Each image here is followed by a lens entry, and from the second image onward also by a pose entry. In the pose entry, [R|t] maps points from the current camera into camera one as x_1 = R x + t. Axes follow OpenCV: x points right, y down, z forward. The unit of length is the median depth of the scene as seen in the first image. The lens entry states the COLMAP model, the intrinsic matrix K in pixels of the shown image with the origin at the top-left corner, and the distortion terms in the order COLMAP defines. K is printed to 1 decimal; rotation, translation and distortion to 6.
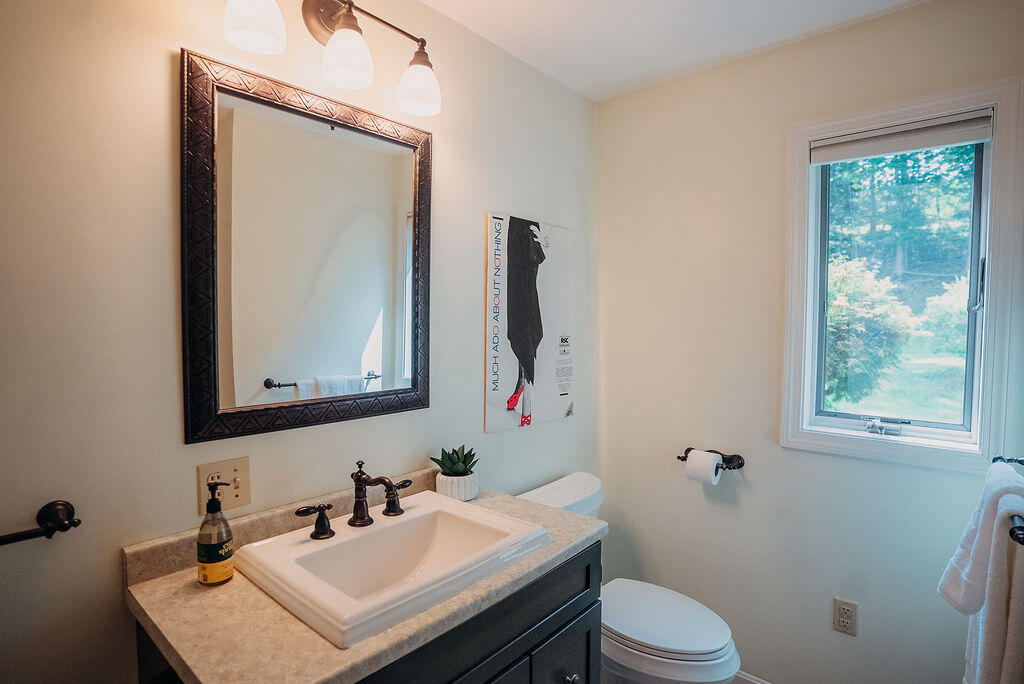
lens RADIAL K [[525.1, 0, 505.6], [0, 525.1, 341.9], [0, 0, 1]] dist [-0.098922, 0.051760]
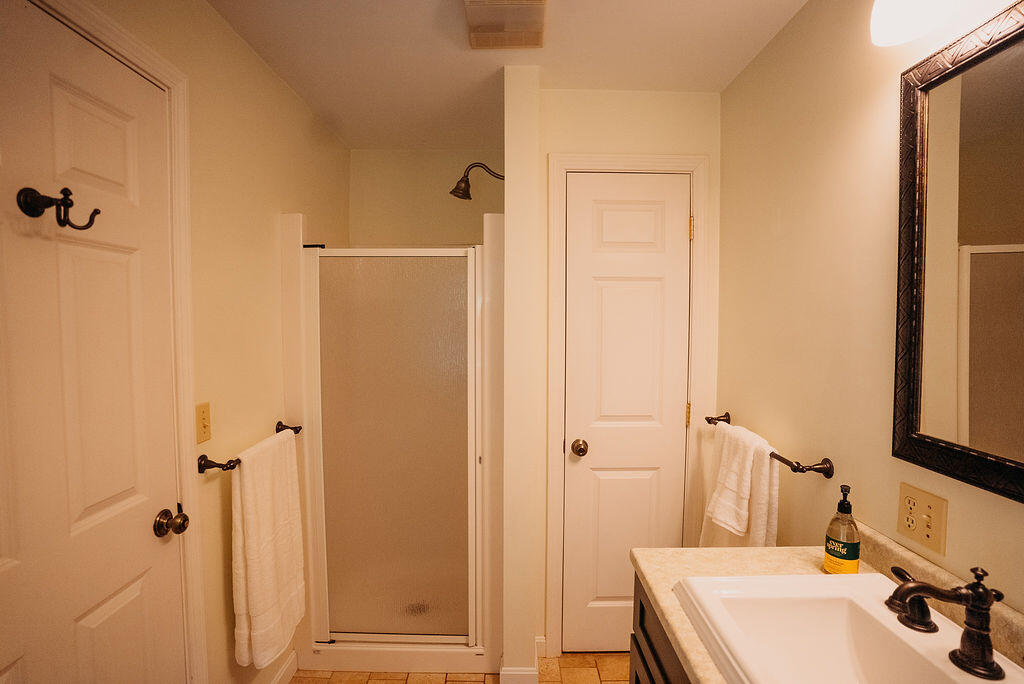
lens RADIAL K [[525.1, 0, 505.6], [0, 525.1, 341.9], [0, 0, 1]] dist [-0.098922, 0.051760]
pose [[-0.757571, 0.027893, -0.652157, 0.632996], [-0.029832, 0.996563, 0.077278, -0.086237], [0.652071, 0.077998, -0.754135, 1.240197]]
